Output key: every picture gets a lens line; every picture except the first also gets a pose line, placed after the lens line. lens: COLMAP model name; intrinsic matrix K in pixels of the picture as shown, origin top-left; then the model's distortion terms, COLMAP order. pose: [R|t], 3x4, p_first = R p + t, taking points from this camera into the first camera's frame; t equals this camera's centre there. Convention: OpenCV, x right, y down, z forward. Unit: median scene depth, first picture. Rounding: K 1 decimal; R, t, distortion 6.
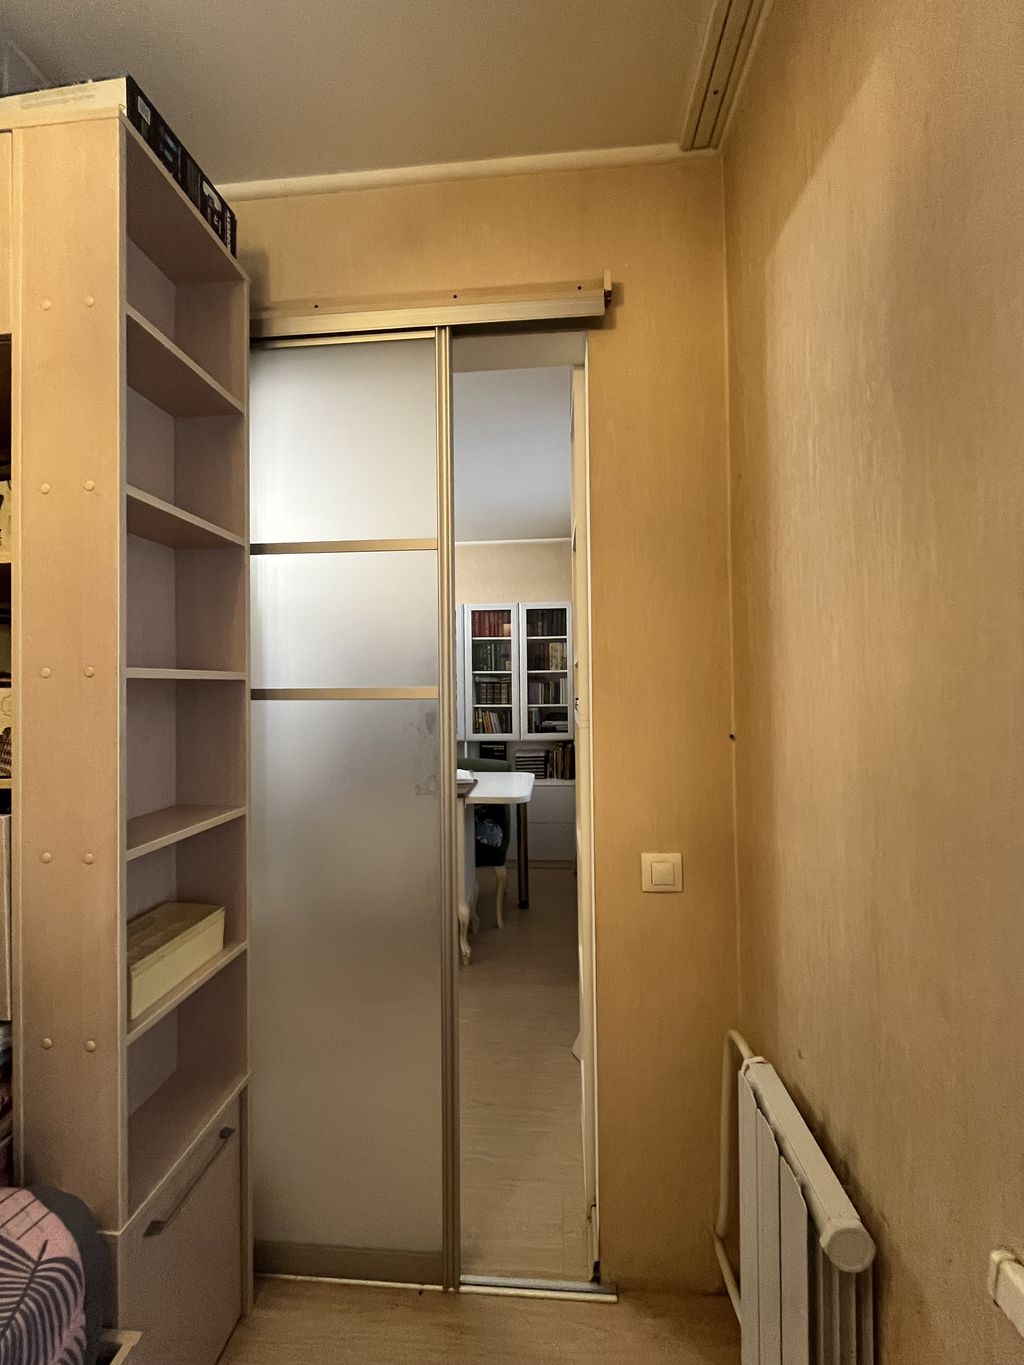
lens RADIAL K [[553.5, 0, 515.4], [0, 553.5, 683.8], [0, 0, 1]] dist [-0.004760, 0.000439]
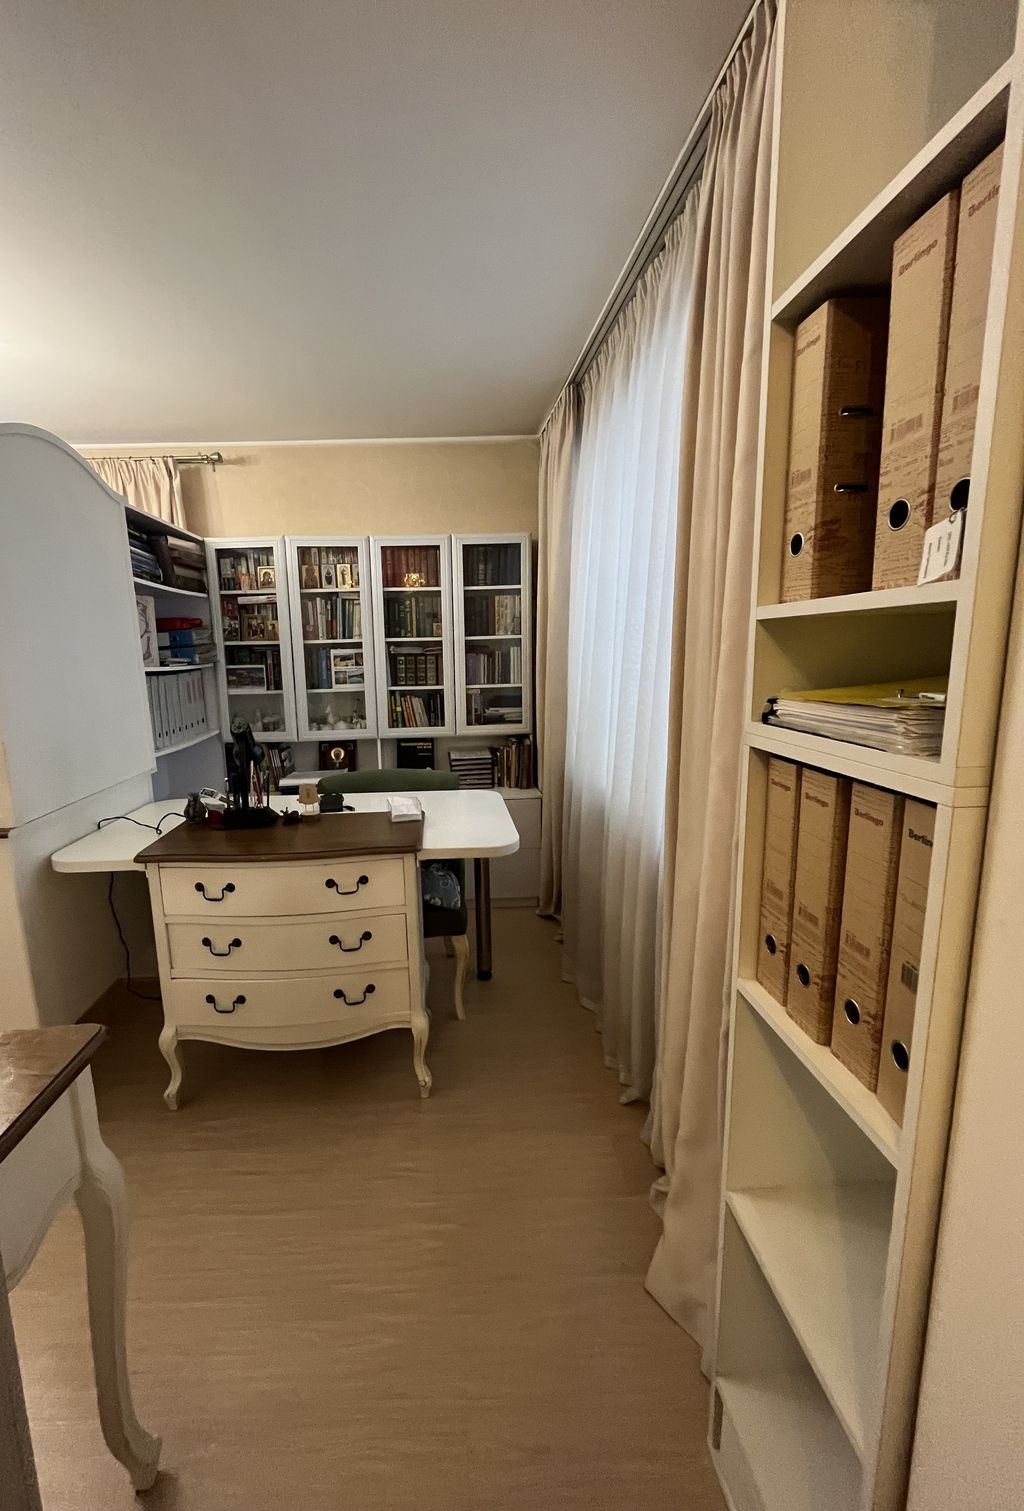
lens RADIAL K [[612.4, 0, 457.7], [0, 612.4, 752.7], [0, 0, 1]] dist [-0.004181, -0.001305]
pose [[0.994562, -0.029185, 0.099978, -0.068535], [0.012727, 0.986799, 0.161448, -0.003870], [-0.103370, -0.159297, 0.981804, 0.220544]]
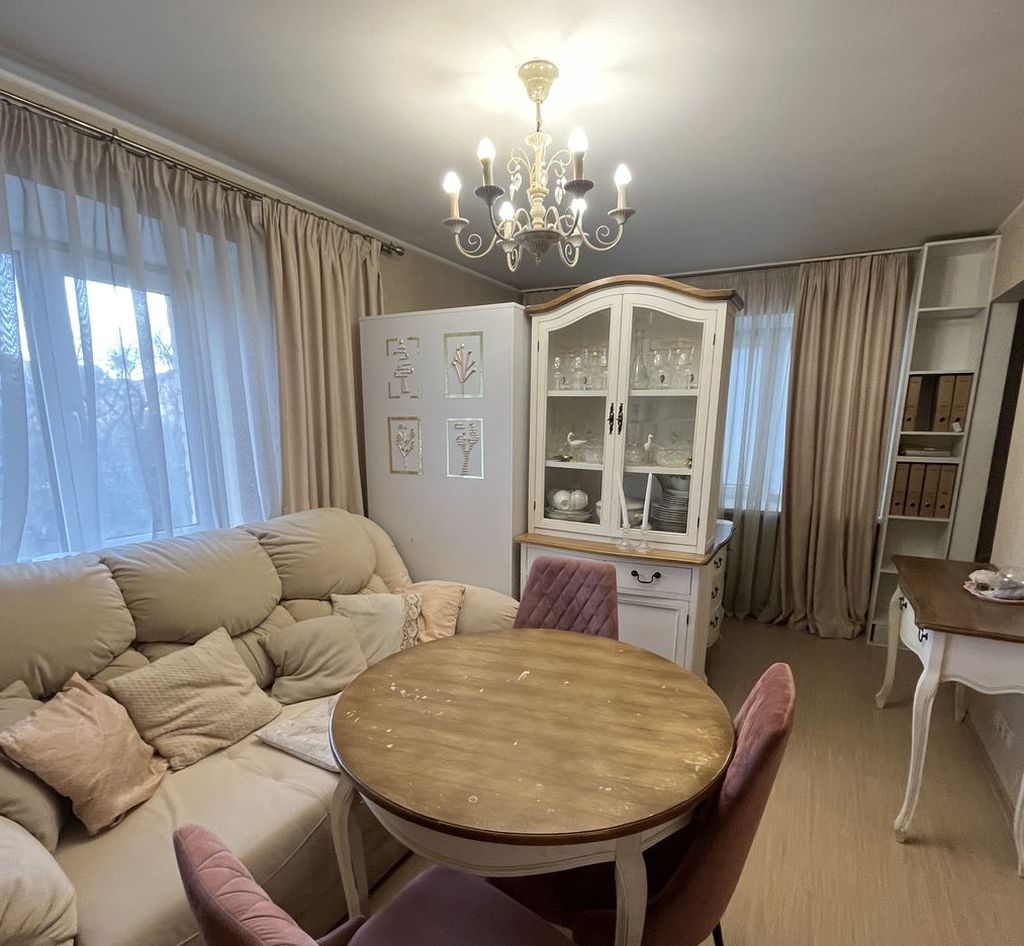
lens RADIAL K [[568.9, 0, 516.1], [0, 568.9, 538.9], [0, 0, 1]] dist [-0.001477, 0.000117]
pose [[0.398398, -0.175844, 0.900199, -0.940164], [-0.008235, 0.980725, 0.195219, -0.019707], [-0.917175, -0.085188, 0.389271, 0.575864]]
